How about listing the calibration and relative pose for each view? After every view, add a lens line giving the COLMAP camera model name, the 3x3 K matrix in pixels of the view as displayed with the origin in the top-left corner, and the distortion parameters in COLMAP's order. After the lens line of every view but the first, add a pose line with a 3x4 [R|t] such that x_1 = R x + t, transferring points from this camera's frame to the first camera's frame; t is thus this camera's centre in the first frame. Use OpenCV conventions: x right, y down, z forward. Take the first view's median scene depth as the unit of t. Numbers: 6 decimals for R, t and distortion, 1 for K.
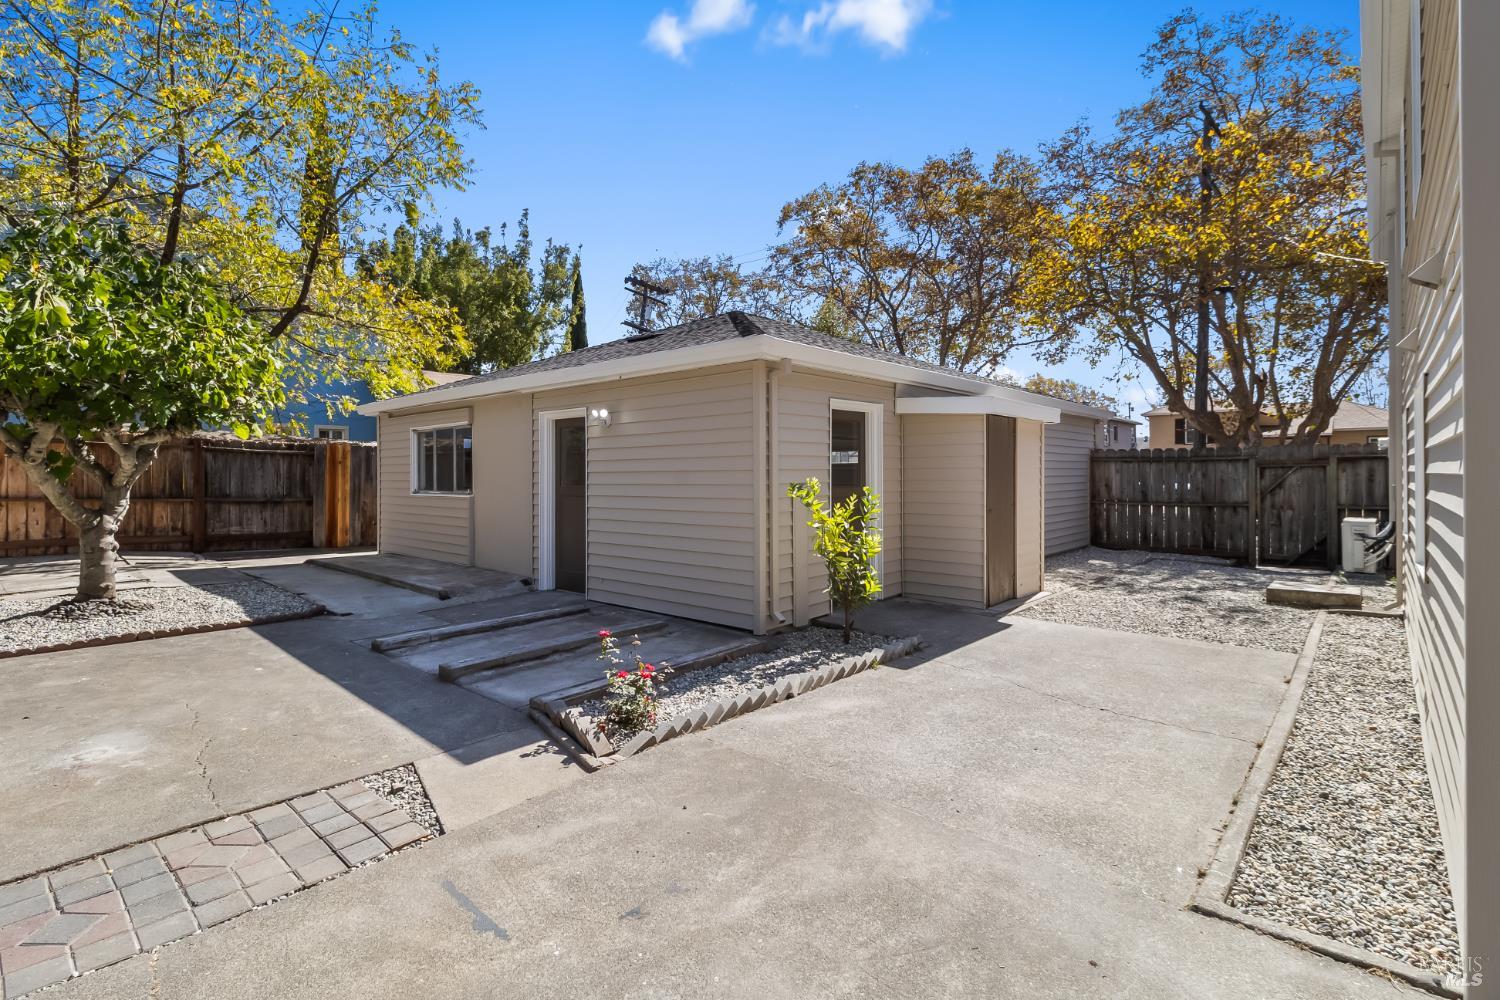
lens RADIAL K [[699.8, 0, 754.3], [0, 699.8, 474.6], [0, 0, 1]] dist [-0.002428, -0.001757]
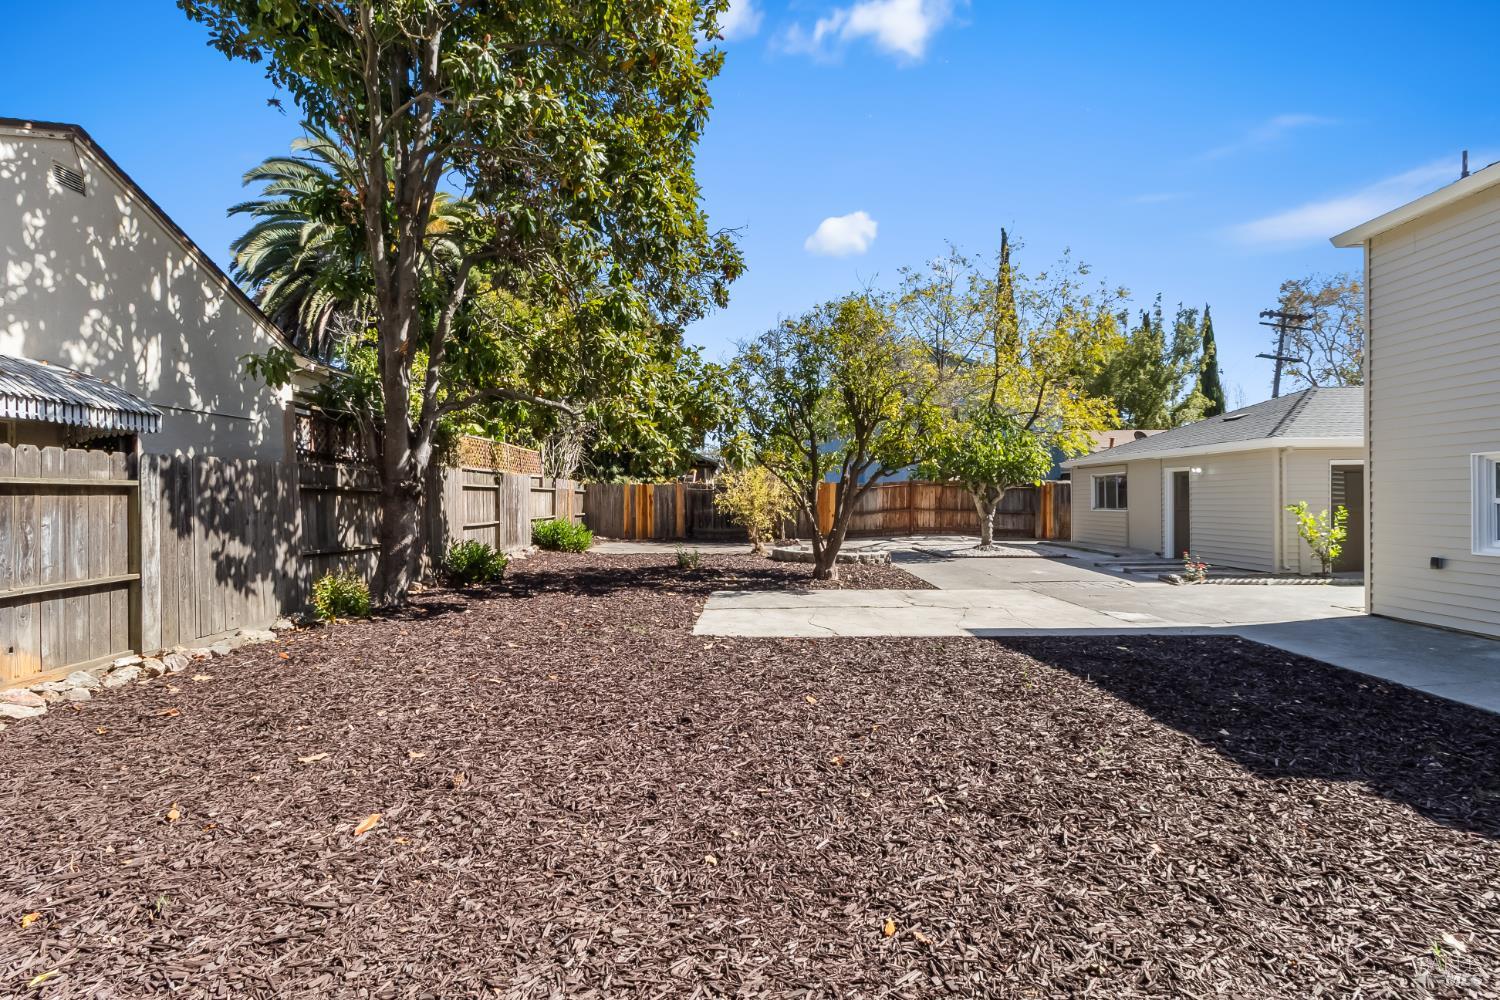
lens RADIAL K [[699.8, 0, 760.2], [0, 699.8, 497.2], [0, 0, 1]] dist [-0.002428, -0.001757]
pose [[0.670133, -0.002452, -0.742237, 0.277225], [0.002232, 0.999997, -0.001289, -0.005447], [0.742238, -0.000793, 0.670136, -0.829613]]
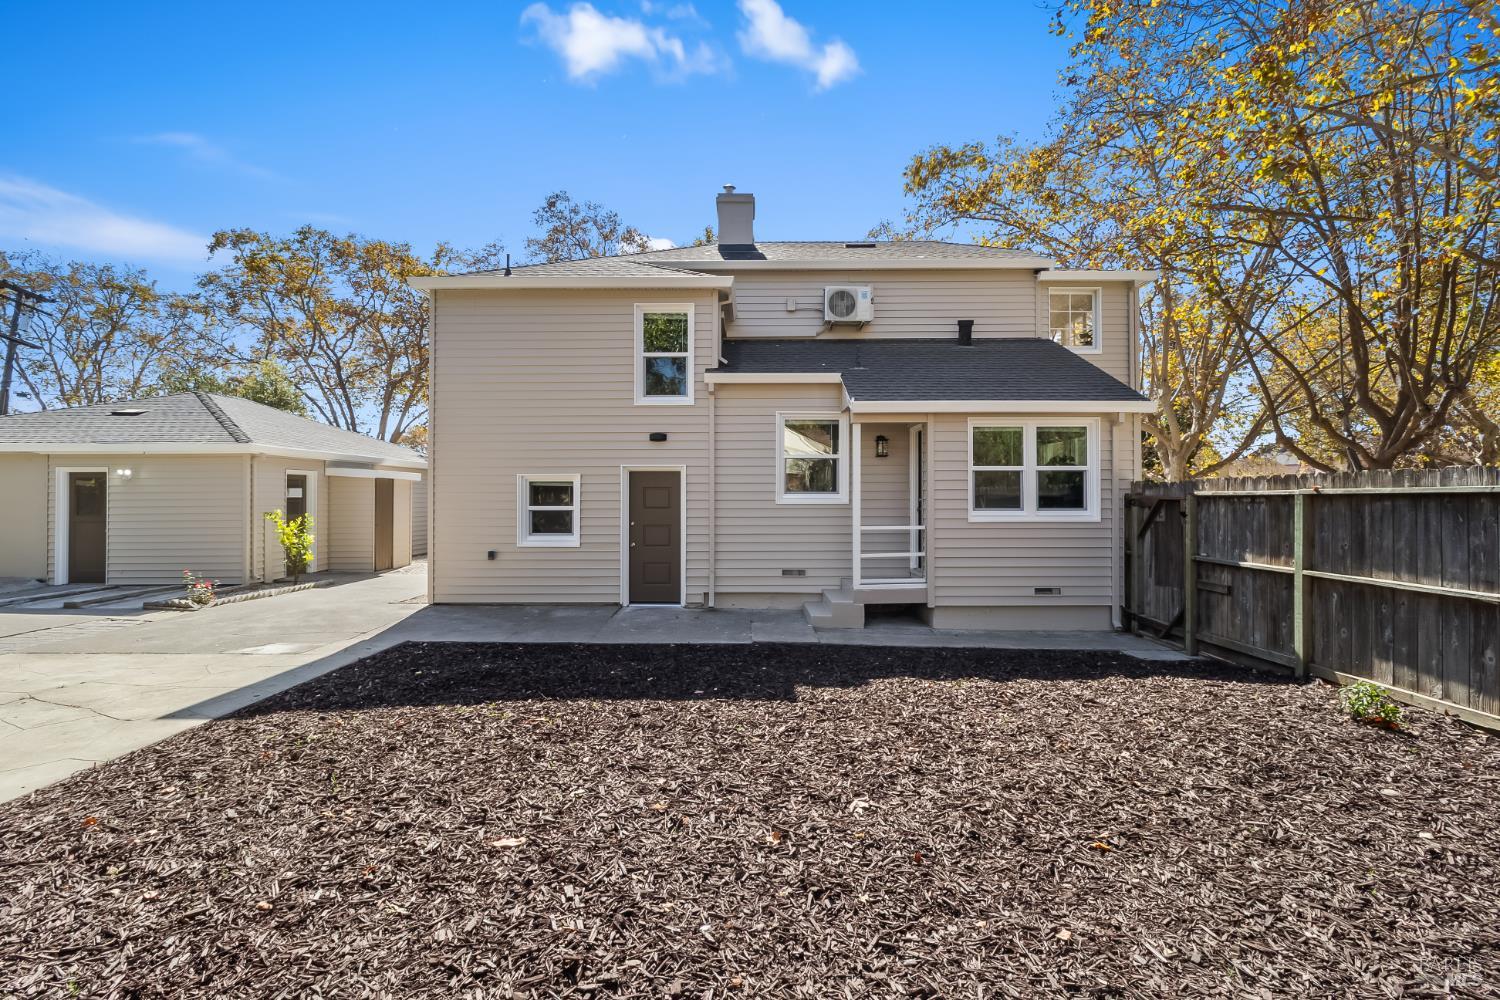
lens RADIAL K [[699.8, 0, 743.8], [0, 699.8, 486.4], [0, 0, 1]] dist [-0.002428, -0.001757]
pose [[0.755325, 0.013465, 0.655212, -0.120694], [0.001531, 0.999750, -0.022311, -0.008451], [-0.655348, 0.017855, 0.755116, -0.777561]]
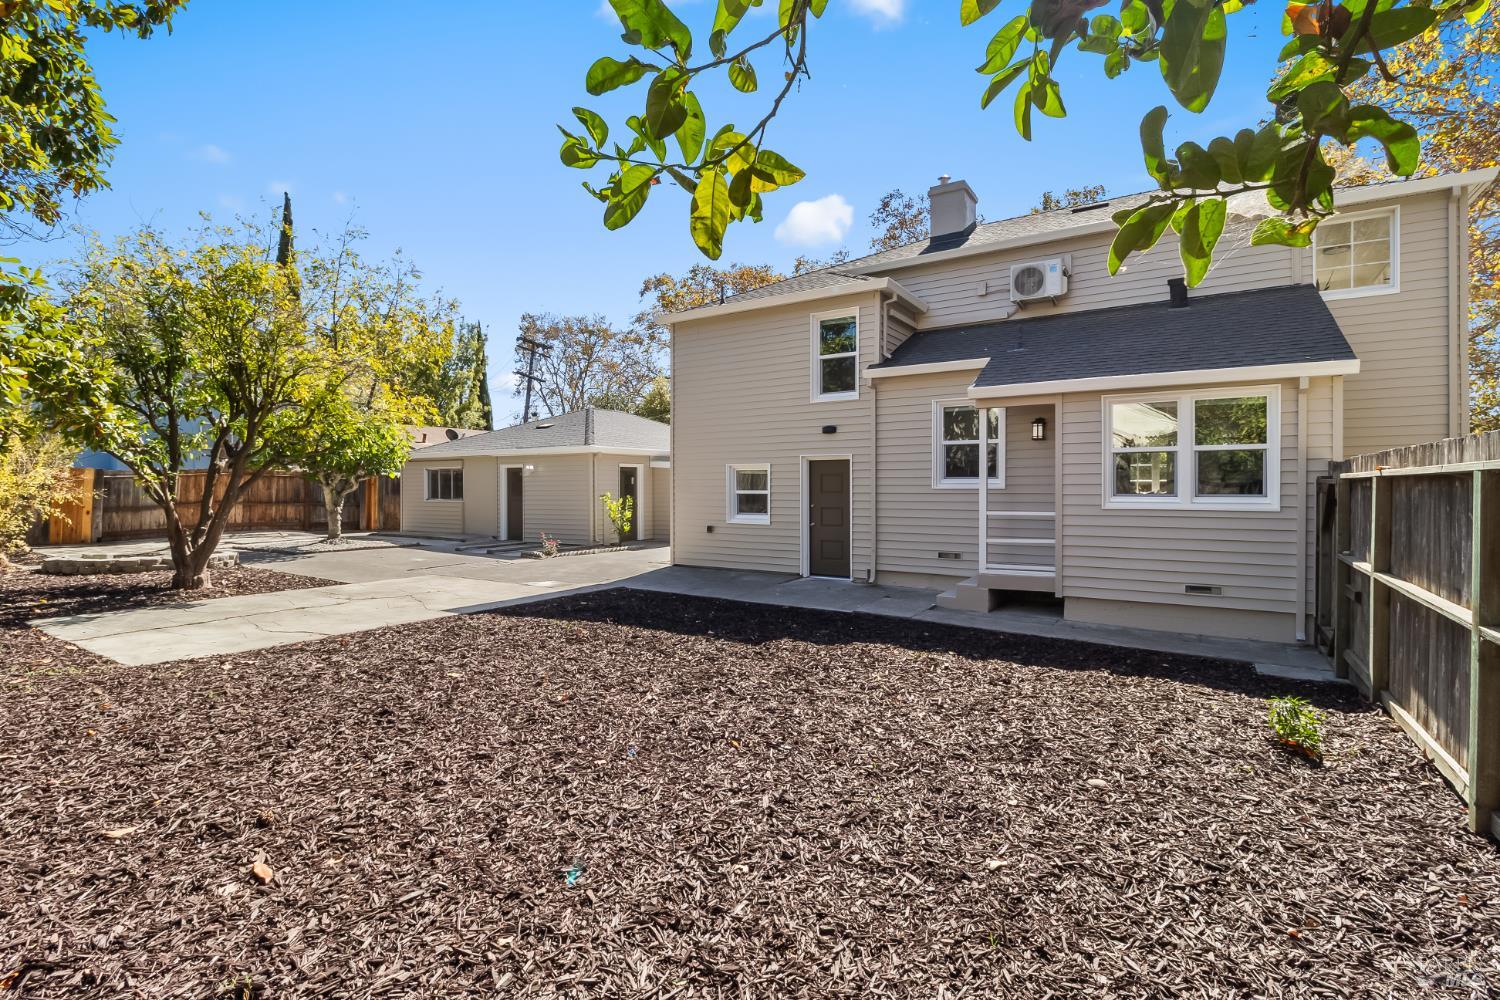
lens RADIAL K [[699.8, 0, 741.8], [0, 699.8, 486.6], [0, 0, 1]] dist [-0.002428, -0.001757]
pose [[0.989108, 0.000471, 0.147192, 0.103593], [-0.000023, 0.999995, -0.003049, -0.006255], [-0.147193, 0.003012, 0.989103, -1.008957]]
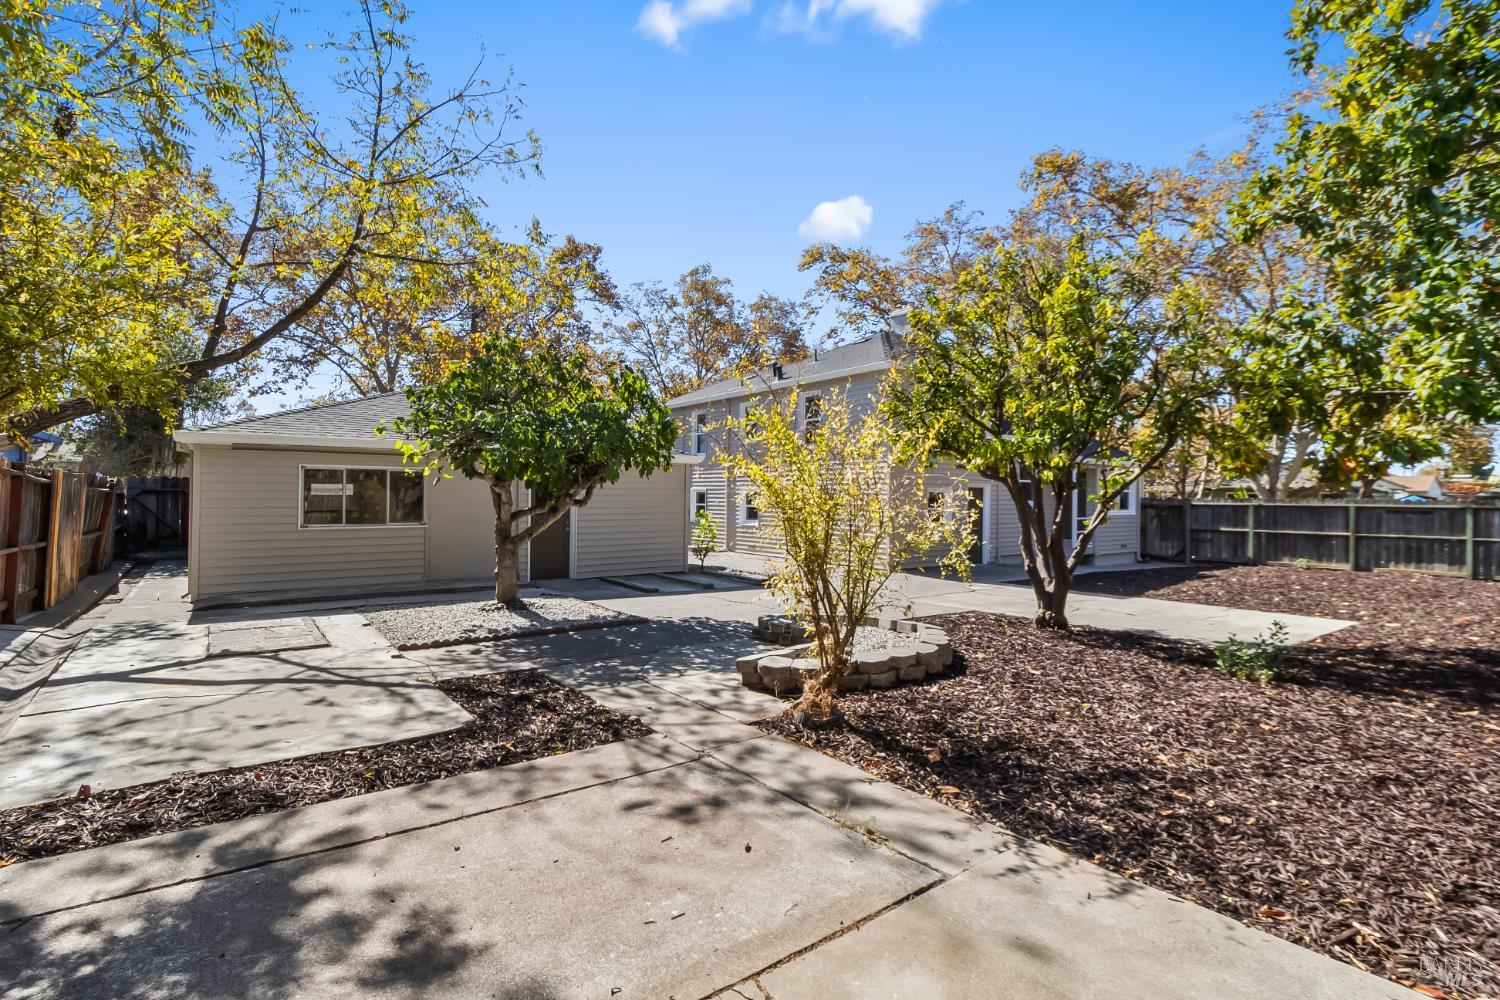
lens RADIAL K [[699.8, 0, 757.6], [0, 699.8, 493.7], [0, 0, 1]] dist [-0.002428, -0.001757]
pose [[0.200596, 0.006605, 0.979652, -1.243639], [-0.009682, 0.999942, -0.004759, -0.022095], [-0.979626, -0.008530, 0.200649, 0.127423]]
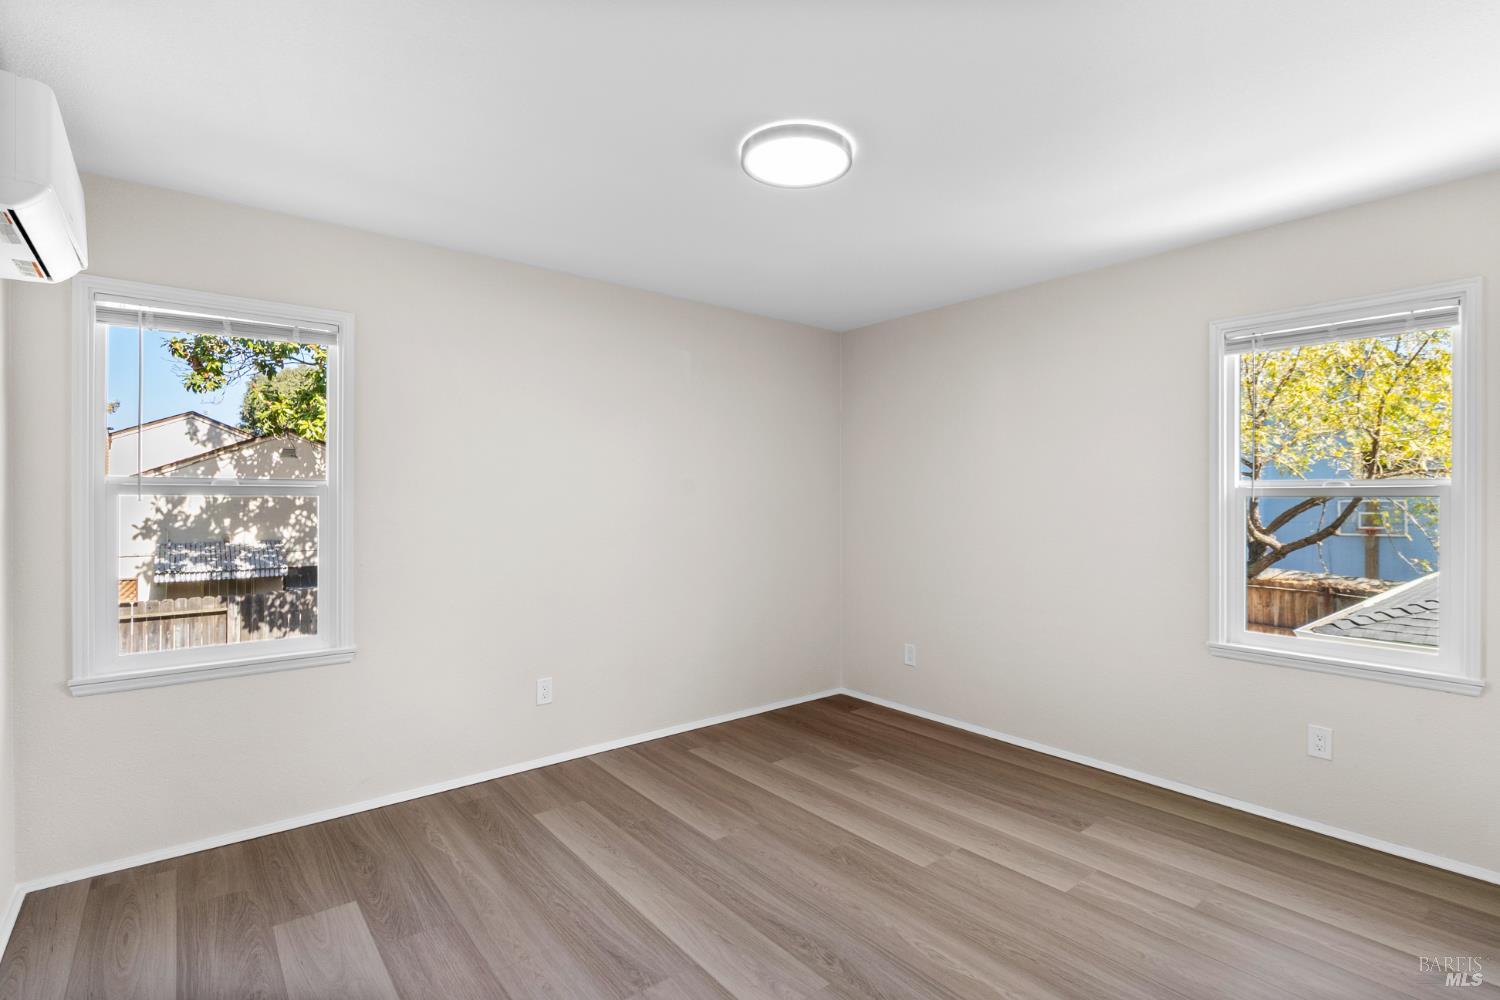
lens RADIAL K [[699.8, 0, 754.1], [0, 699.8, 506.4], [0, 0, 1]] dist [-0.002428, -0.001757]
pose [[-0.153854, 0.012872, -0.988010, 0.573173], [-0.004665, 0.999895, 0.013754, -0.197545], [0.988083, 0.006725, -0.153778, 0.163304]]
